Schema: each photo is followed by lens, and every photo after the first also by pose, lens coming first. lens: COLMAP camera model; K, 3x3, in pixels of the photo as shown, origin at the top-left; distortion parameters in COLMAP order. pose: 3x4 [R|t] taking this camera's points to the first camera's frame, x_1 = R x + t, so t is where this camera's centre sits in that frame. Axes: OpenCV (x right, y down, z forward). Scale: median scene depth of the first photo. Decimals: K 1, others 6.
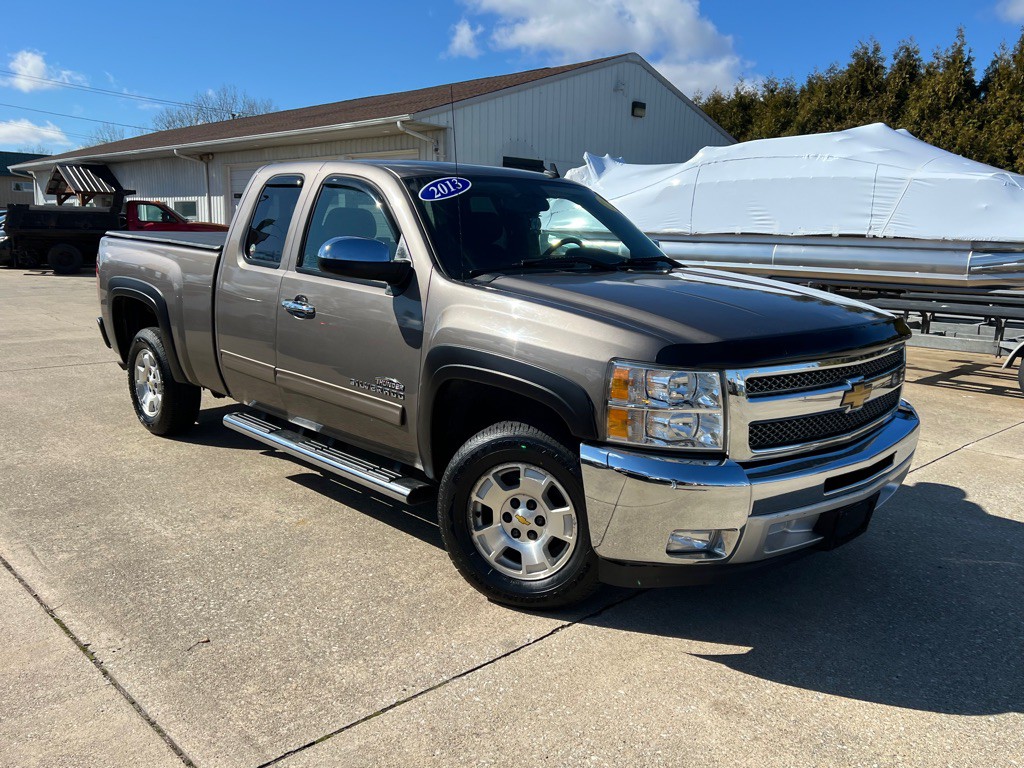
lens RADIAL K [[830.4, 0, 528.0], [0, 830.4, 383.7], [0, 0, 1]] dist [0.057208, -0.060148]
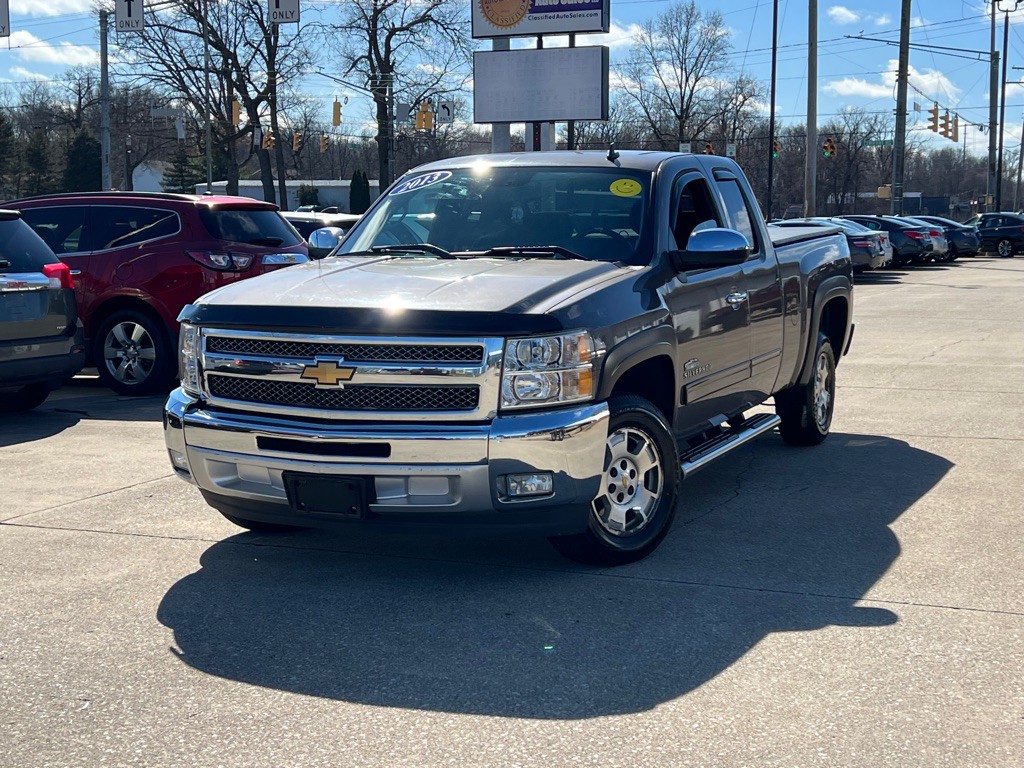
lens RADIAL K [[1535.3, 0, 519.6], [0, 1535.3, 387.5], [0, 0, 1]] dist [0.102288, 0.000000]
pose [[0.376286, 0.080972, -0.922959, 1.690548], [-0.156293, 0.987445, 0.022909, -0.037204], [0.913226, 0.135632, 0.384217, 0.366751]]
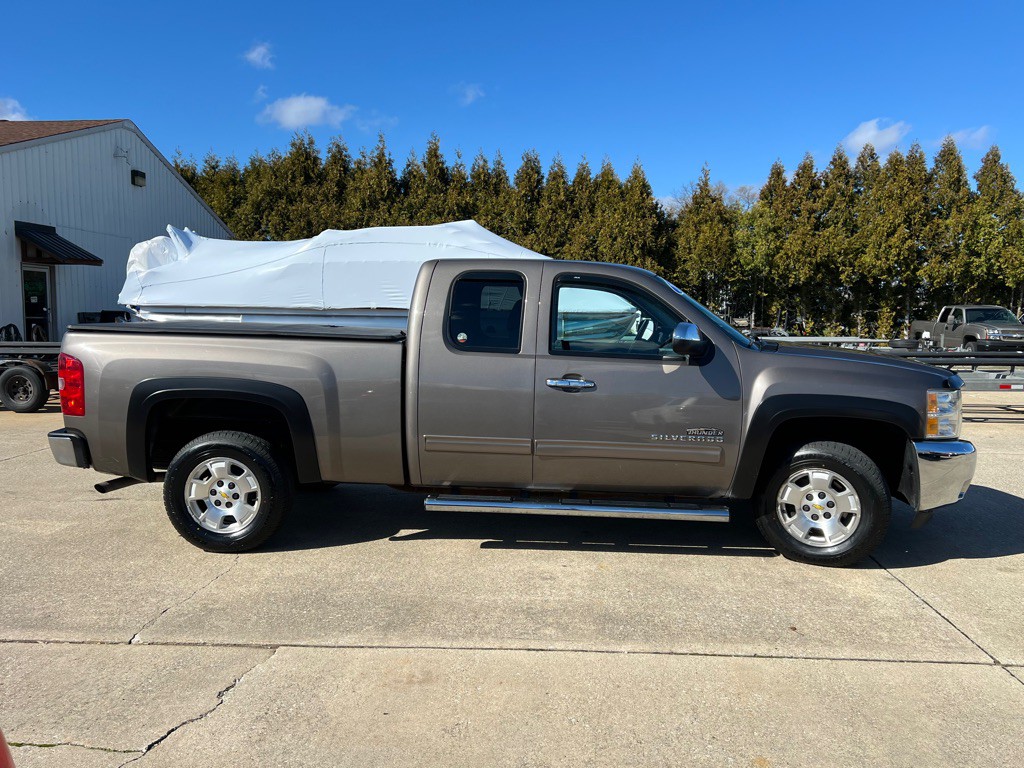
lens RADIAL K [[830.4, 0, 522.4], [0, 830.4, 380.3], [0, 0, 1]] dist [0.057208, -0.060148]
pose [[0.732343, -0.075753, 0.676709, -1.106827], [0.132144, 0.990710, -0.032105, -0.068930], [-0.667990, 0.112935, 0.735551, 0.187620]]
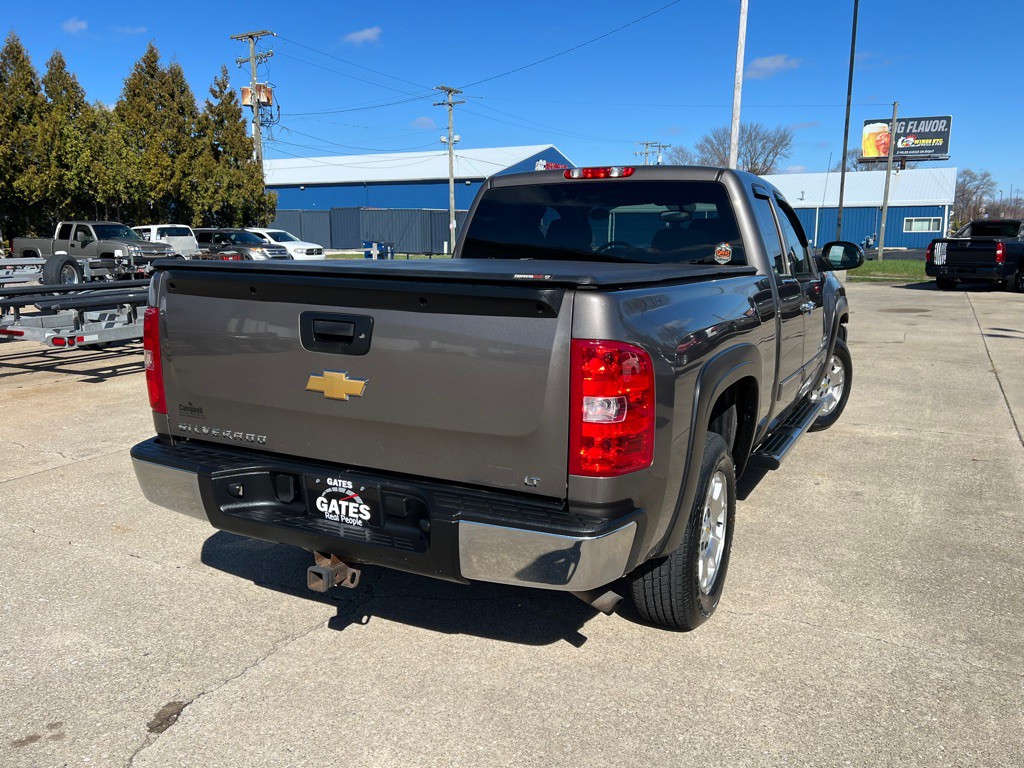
lens RADIAL K [[830.4, 0, 510.5], [0, 830.4, 390.0], [0, 0, 1]] dist [0.057208, -0.060148]
pose [[-0.321496, -0.200568, 0.925426, -1.238851], [0.157861, 0.952281, 0.261230, -0.349610], [-0.933660, 0.230073, -0.274493, 1.724743]]
